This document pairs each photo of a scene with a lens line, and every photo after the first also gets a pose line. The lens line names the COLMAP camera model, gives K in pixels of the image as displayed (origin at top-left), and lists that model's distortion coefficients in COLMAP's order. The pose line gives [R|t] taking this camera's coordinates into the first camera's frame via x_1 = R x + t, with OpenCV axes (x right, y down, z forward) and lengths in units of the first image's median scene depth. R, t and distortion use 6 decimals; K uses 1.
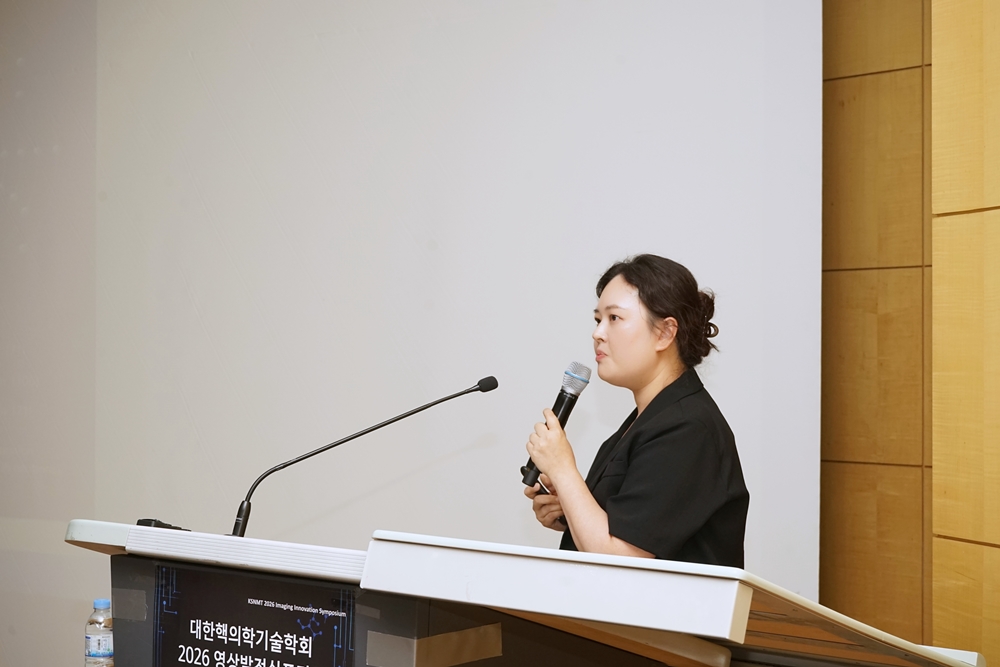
lens RADIAL K [[1666.9, 0, 495.9], [0, 1666.9, 333.4], [0, 0, 1]] dist [-0.012310, 0.000000]
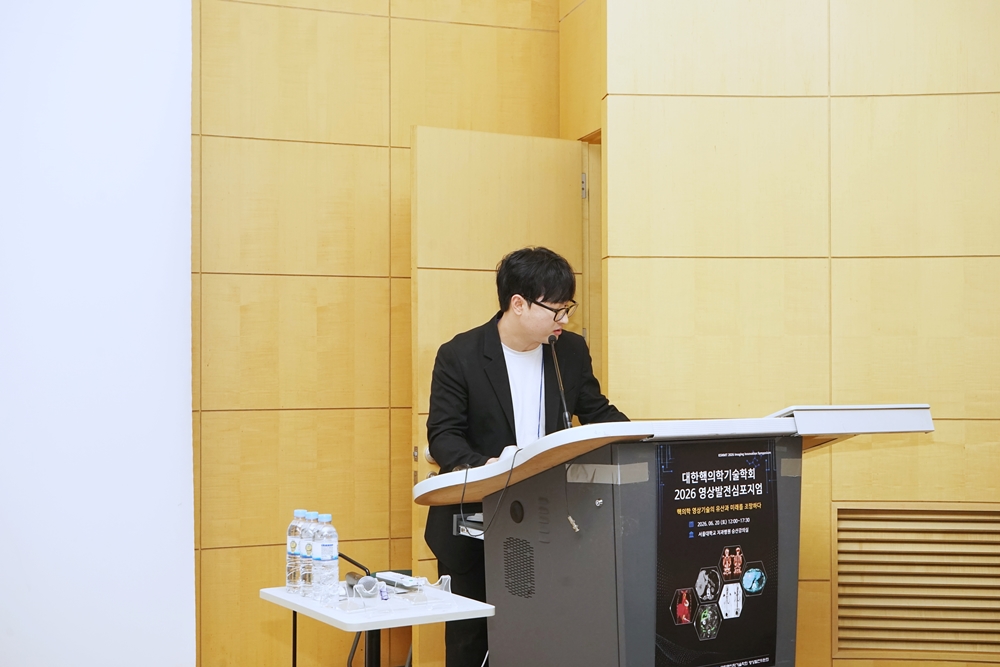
lens RADIAL K [[1405.2, 0, 500.7], [0, 1405.2, 343.8], [0, 0, 1]] dist [0.003058, 0.000000]
pose [[0.275354, 0.011348, 0.961276, -1.545660], [-0.007508, 0.999925, -0.009654, 0.054303], [-0.961314, -0.004559, 0.275418, 0.759459]]
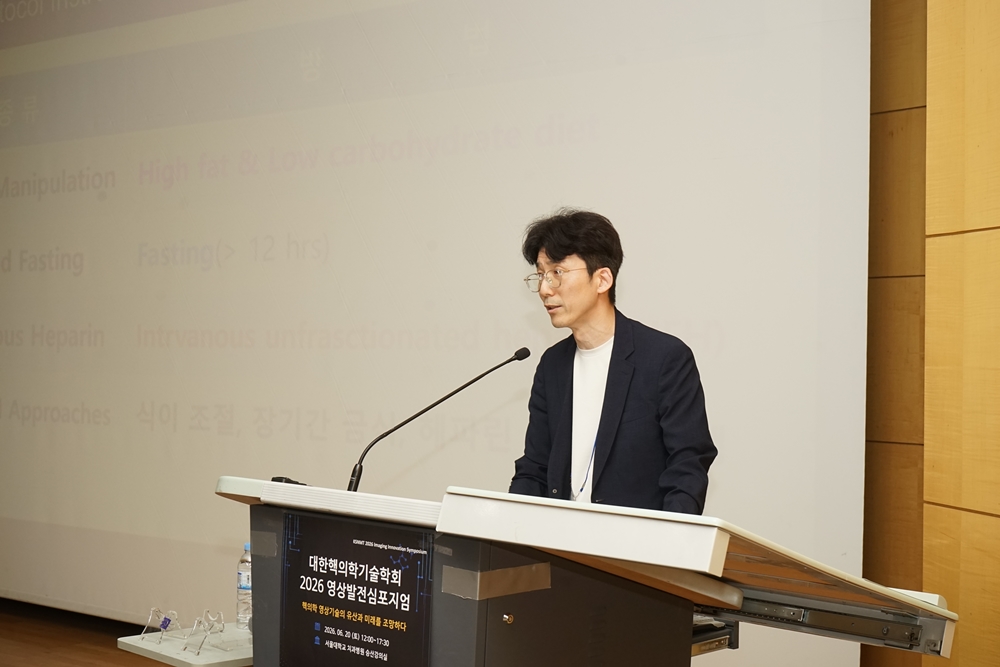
lens RADIAL K [[1496.4, 0, 503.4], [0, 1496.4, 329.8], [0, 0, 1]] dist [0.000773, 0.000000]
pose [[0.996375, 0.007807, -0.084706, 0.056792], [-0.007594, 0.999967, 0.002843, -0.004472], [0.084725, -0.002189, 0.996402, -0.118487]]
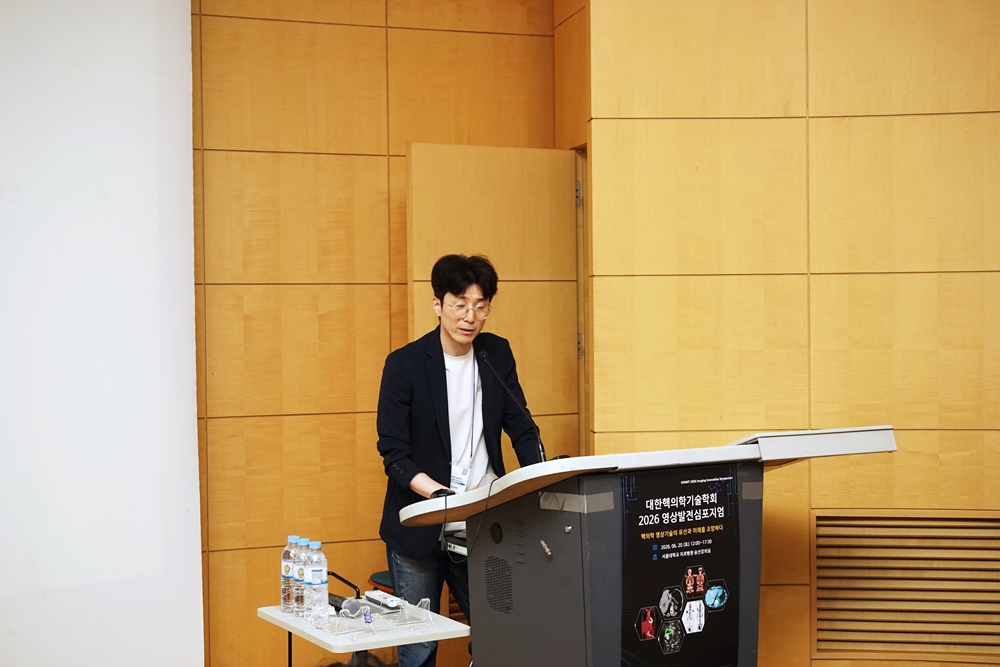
lens RADIAL K [[1496.4, 0, 507.3], [0, 1496.4, 336.5], [0, 0, 1]] dist [0.000773, 0.000000]
pose [[0.293304, -0.020032, 0.955809, -1.721605], [0.000692, 0.999785, 0.020741, -0.039428], [-0.956019, -0.005422, 0.293255, 0.644917]]
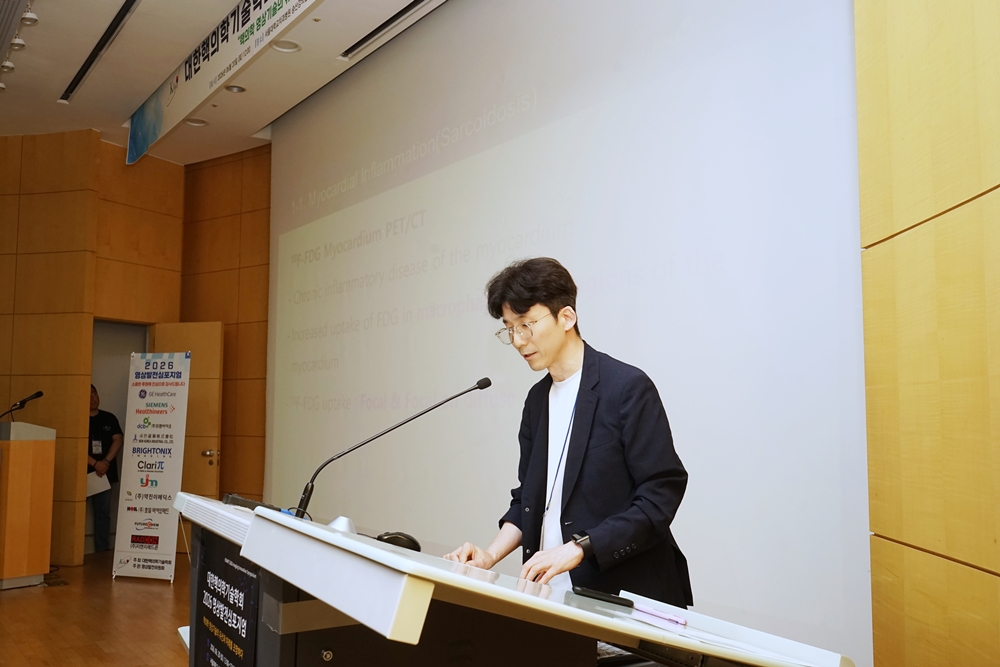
lens RADIAL K [[887.6, 0, 501.1], [0, 887.6, 332.9], [0, 0, 1]] dist [-0.014877, 0.015689]
pose [[0.939756, -0.028223, -0.340680, 0.267141], [0.001254, 0.996864, -0.079124, 0.038865], [0.341845, 0.073930, 0.936844, 0.397377]]
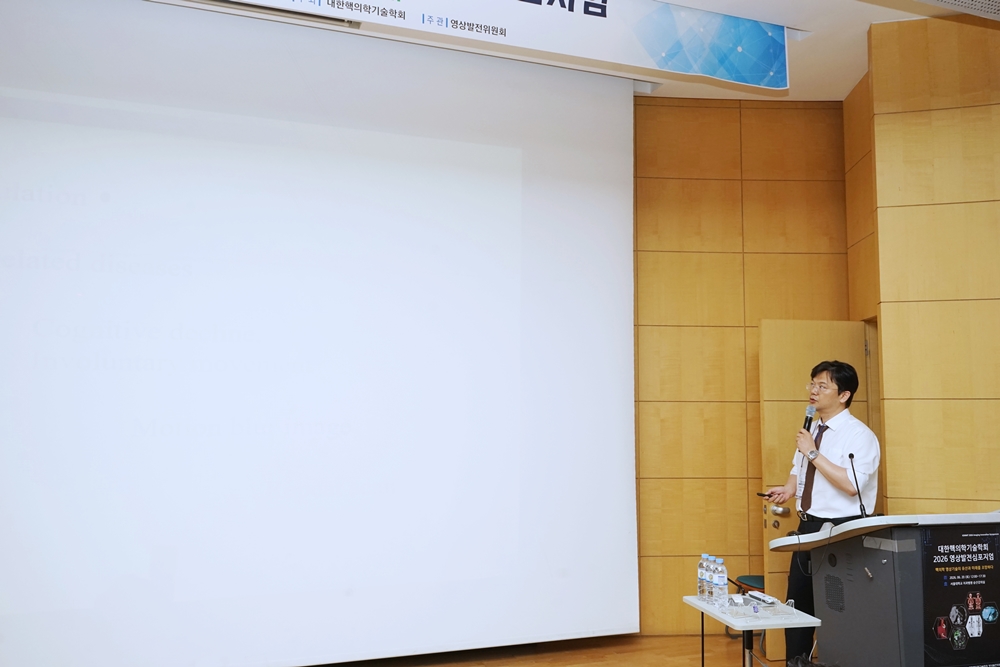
lens RADIAL K [[840.7, 0, 502.9], [0, 840.7, 339.2], [0, 0, 1]] dist [-0.014894, 0.019715]
pose [[0.586373, 0.073717, 0.806680, -1.719506], [-0.012435, 0.996552, -0.082030, -0.049178], [-0.809946, 0.038069, 0.585268, 0.728528]]
